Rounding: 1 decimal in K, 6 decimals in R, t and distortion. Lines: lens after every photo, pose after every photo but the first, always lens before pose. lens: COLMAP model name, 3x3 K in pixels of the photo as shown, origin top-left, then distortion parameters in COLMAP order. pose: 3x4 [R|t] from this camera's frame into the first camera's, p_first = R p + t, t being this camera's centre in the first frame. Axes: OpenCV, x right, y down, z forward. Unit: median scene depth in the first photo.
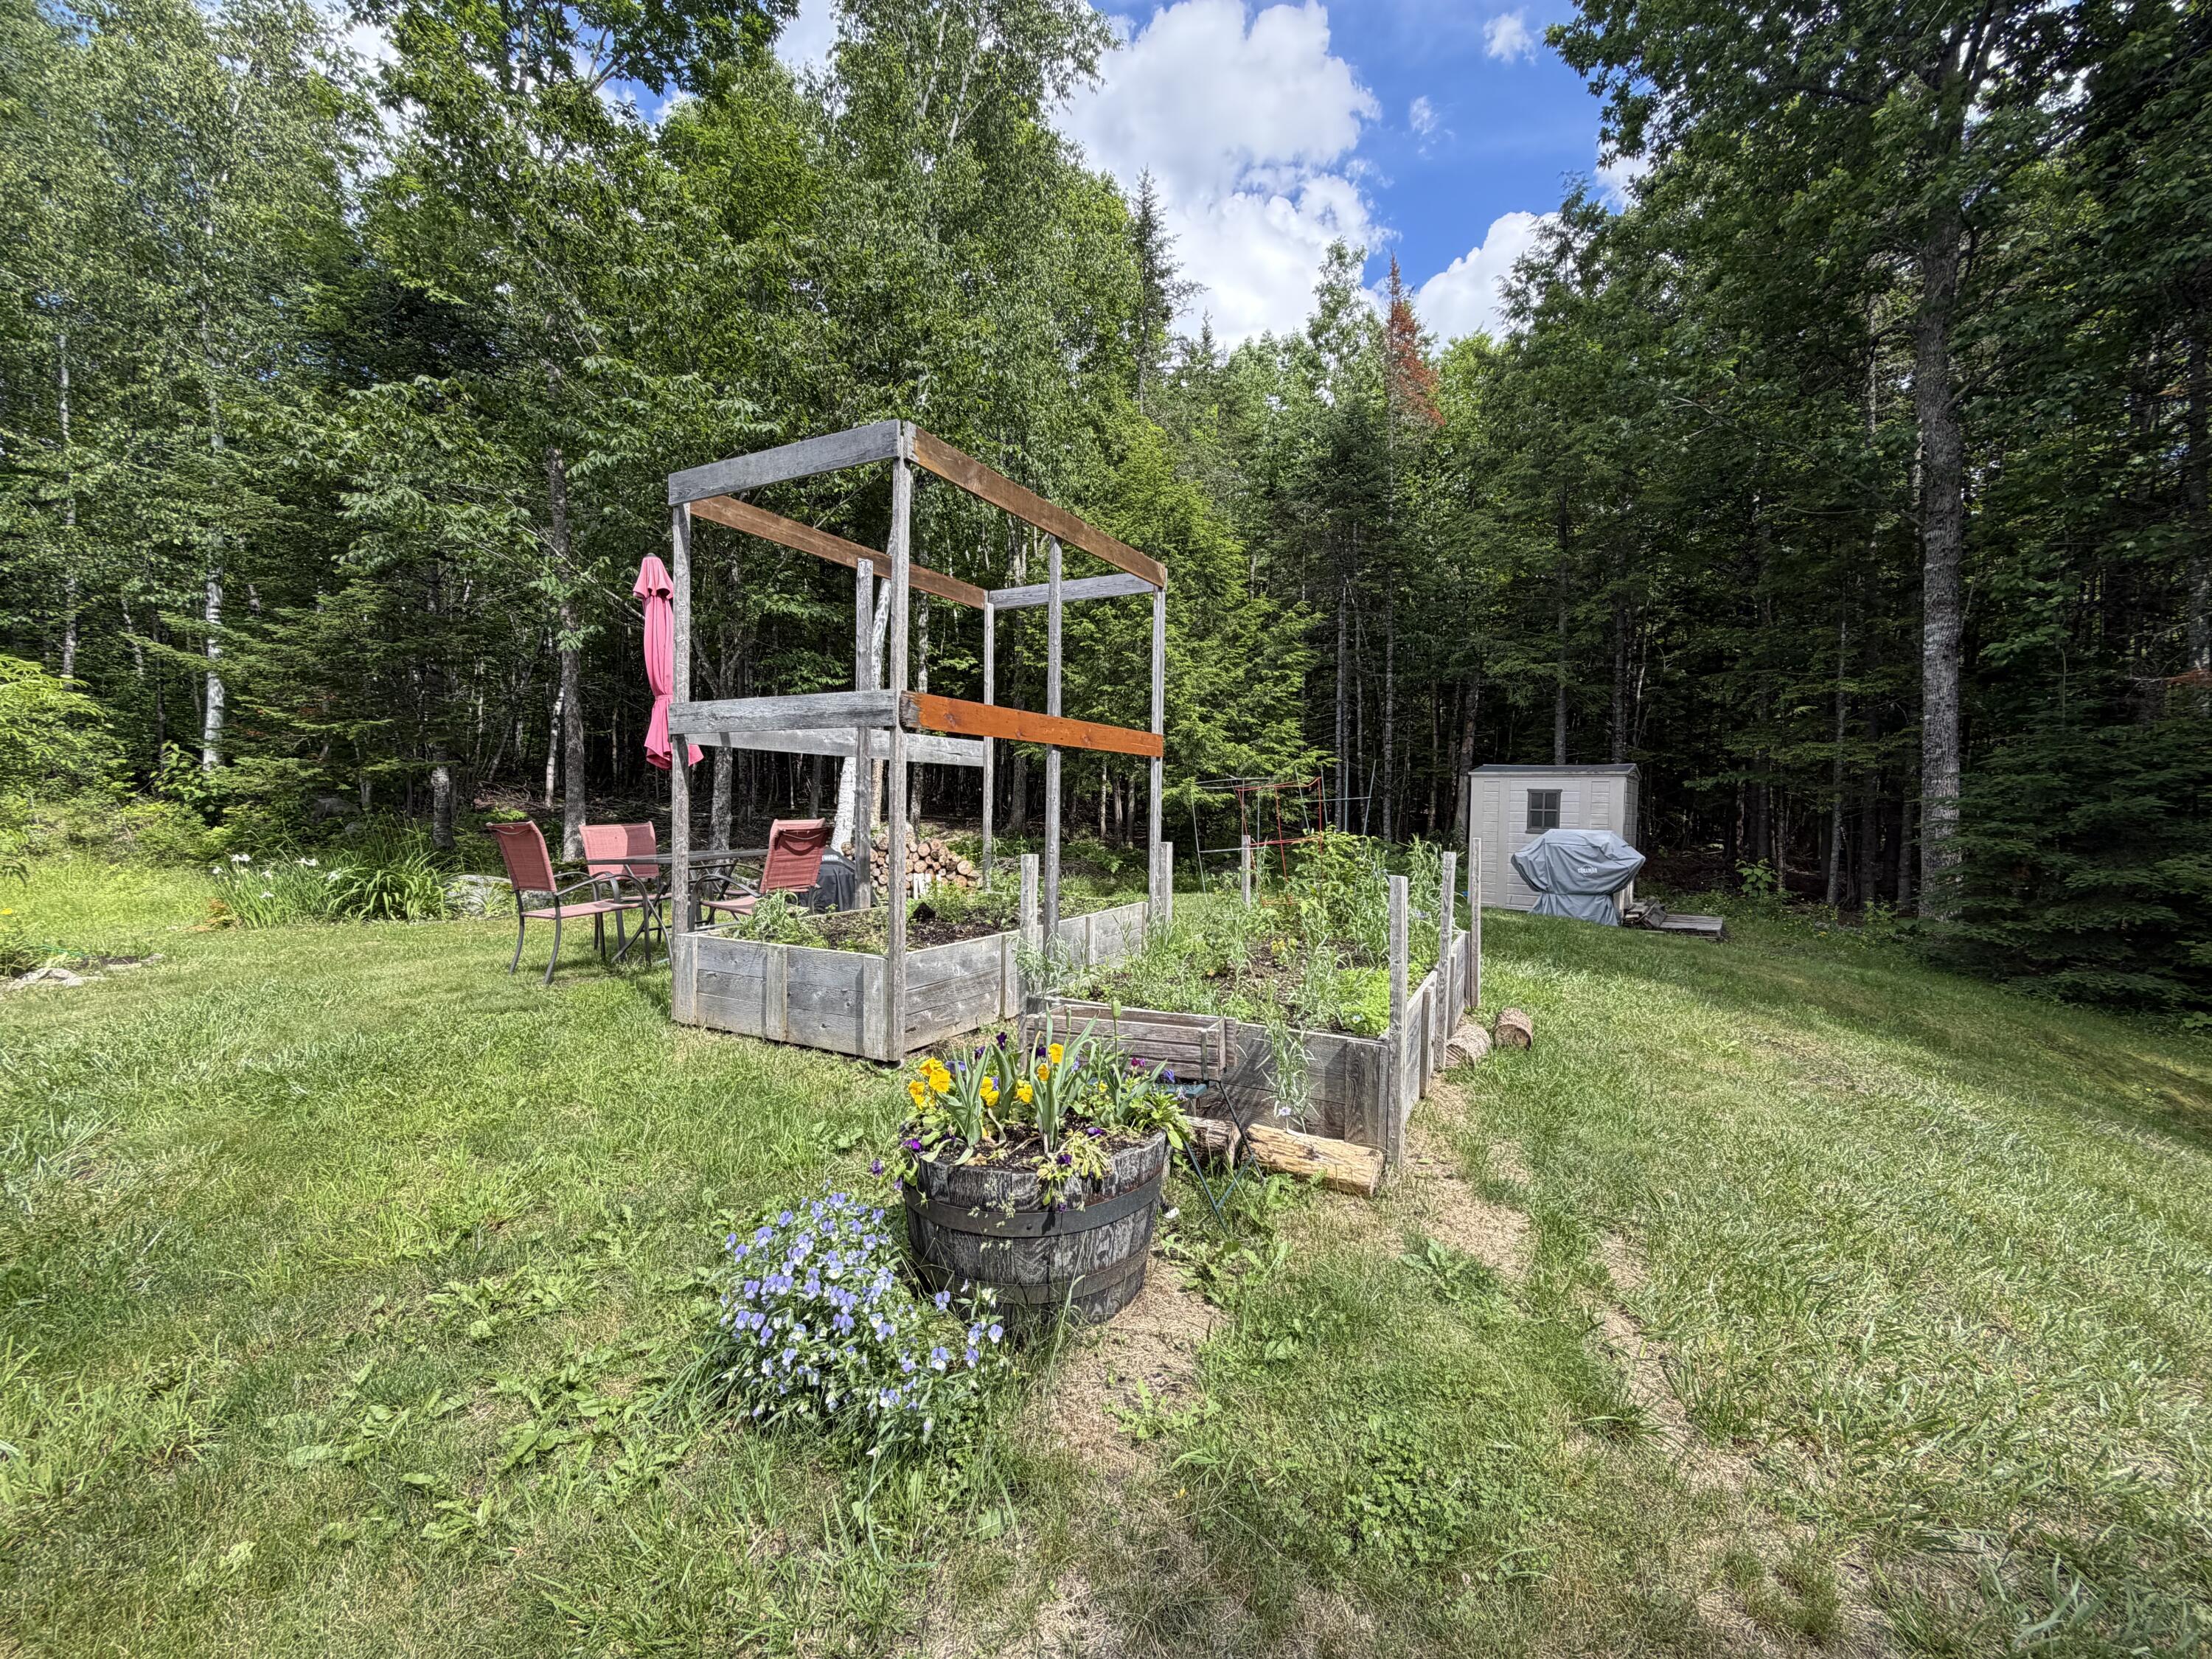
lens RADIAL K [[878.1, 0, 1102.3], [0, 878.1, 828.0], [0, 0, 1]] dist [0.000773, -0.000008]
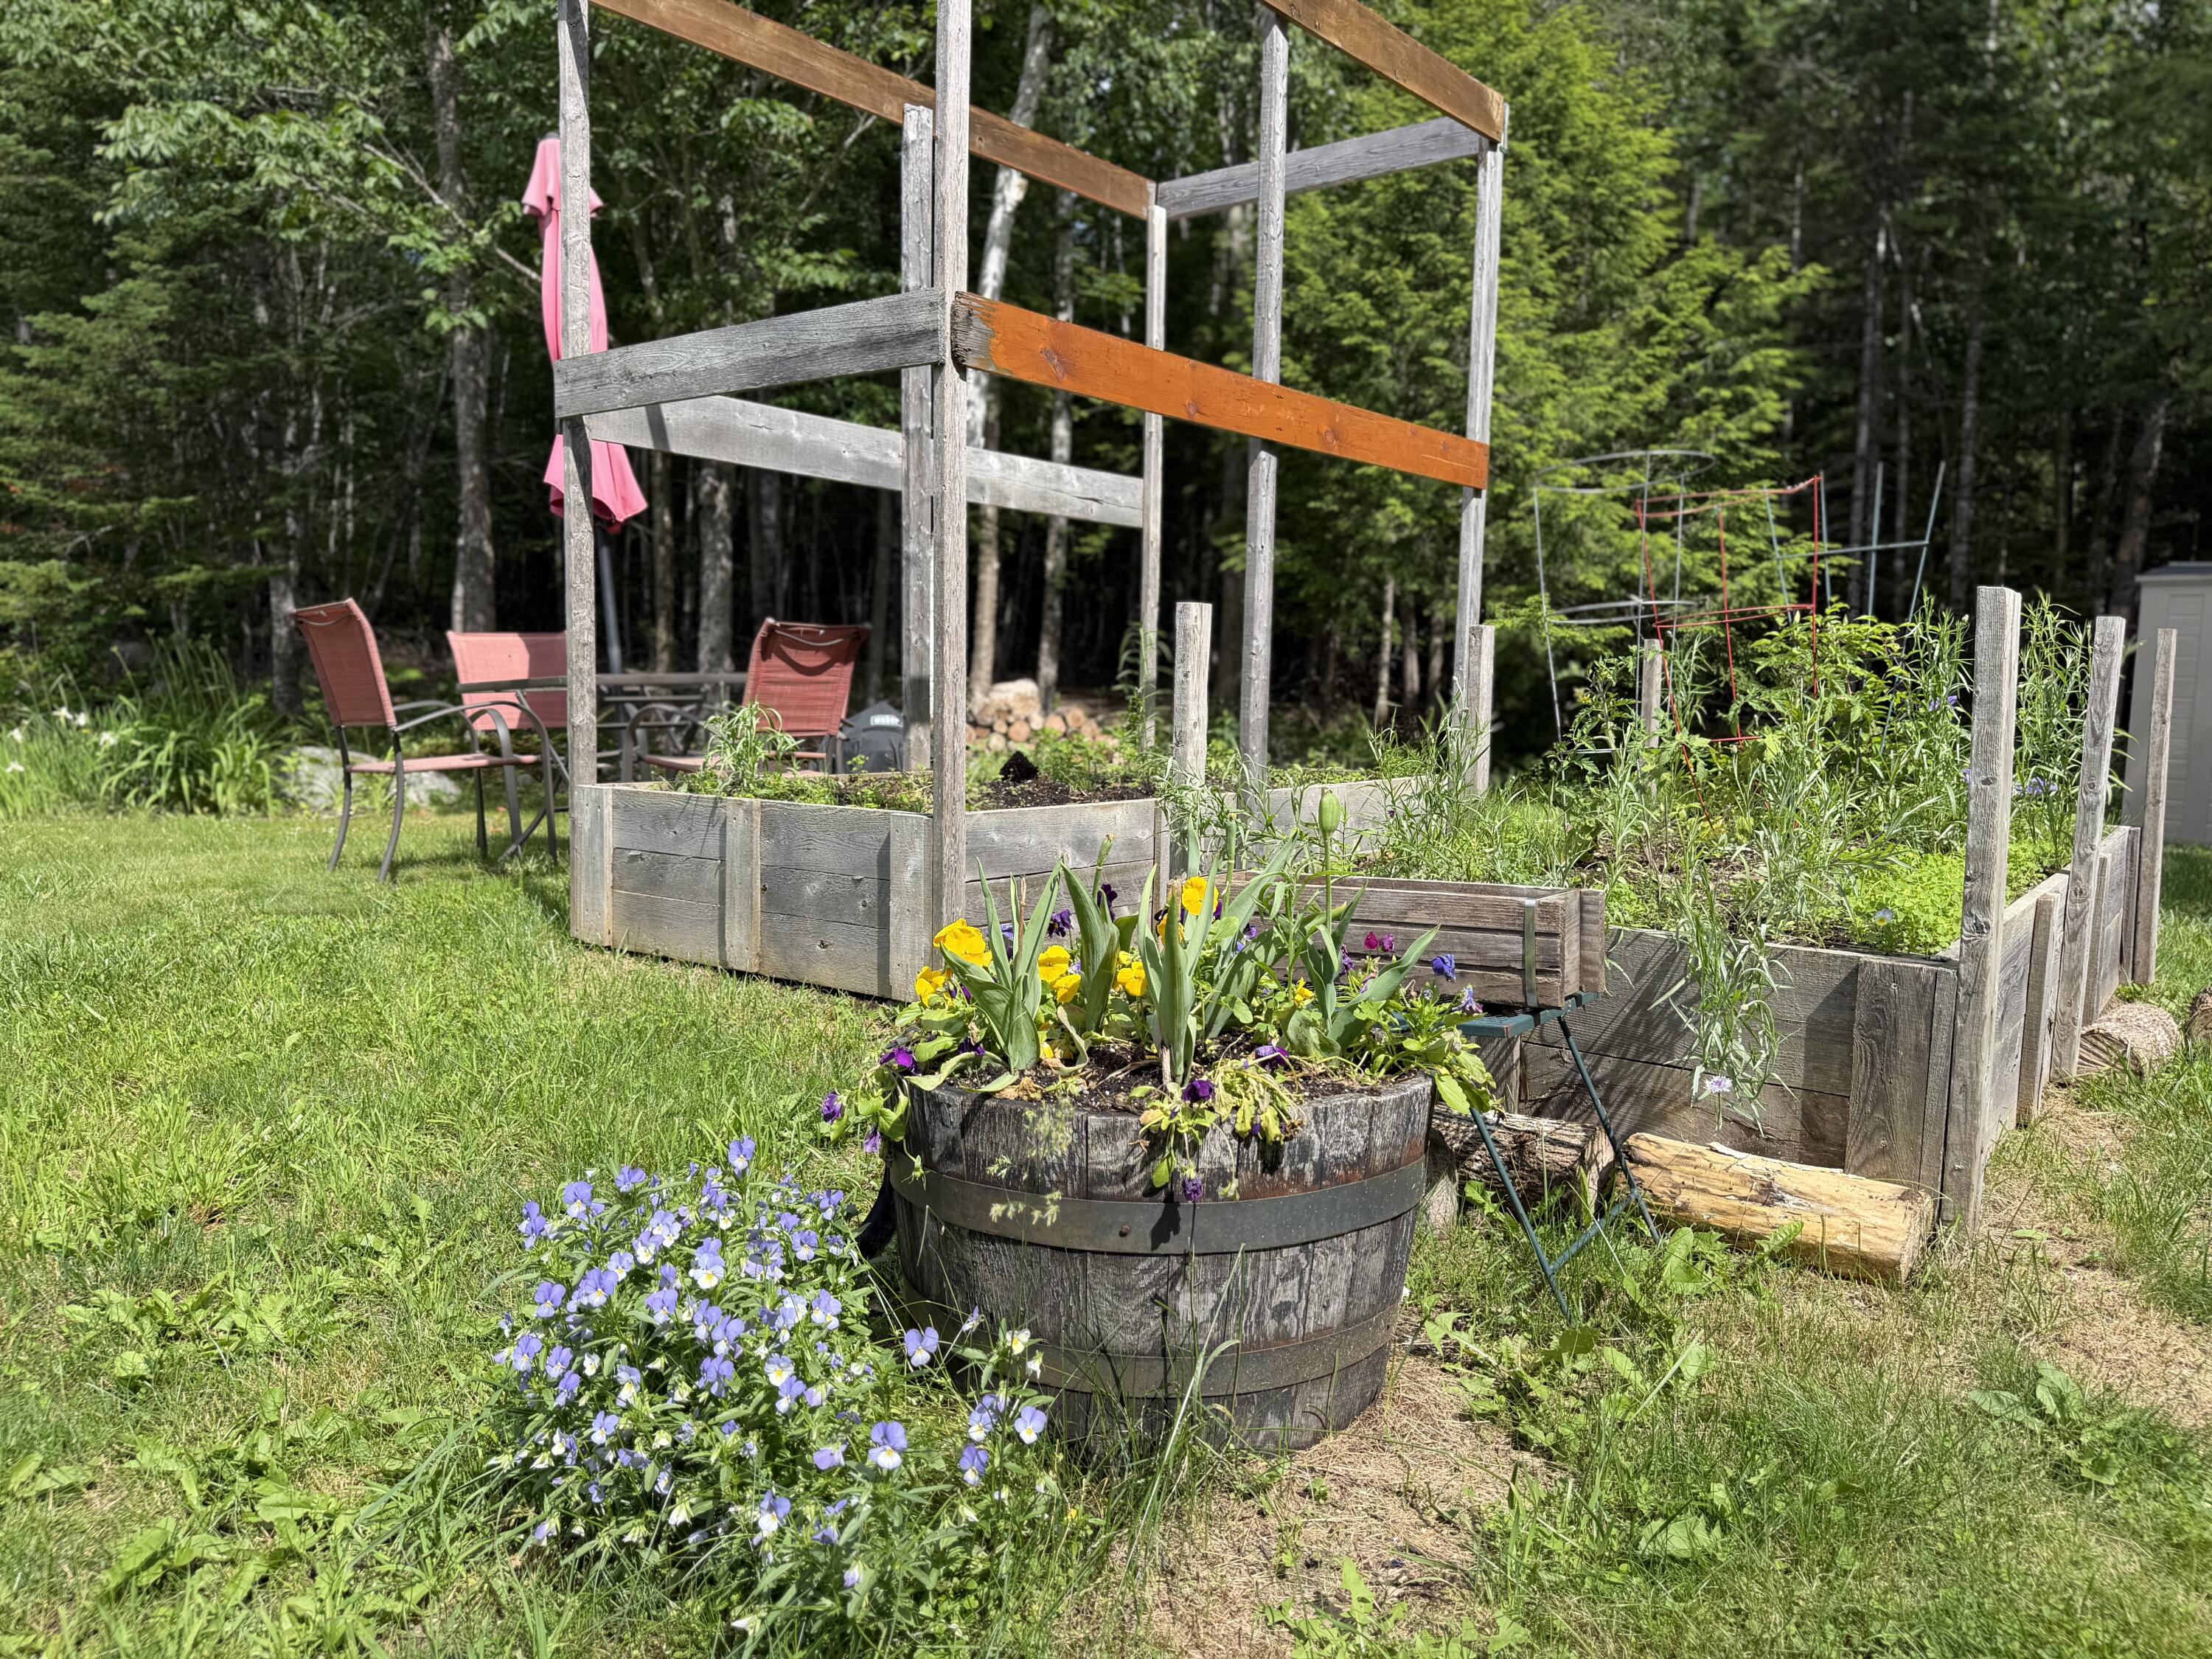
lens RADIAL K [[1560.2, 0, 1106.0], [0, 1560.2, 829.5], [0, 0, 1]] dist [0.080082, -0.112990]
pose [[0.984755, 0.023041, -0.172414, 0.037376], [-0.009999, 0.997048, 0.076132, 0.138873], [0.173659, -0.073248, 0.982078, 0.149256]]
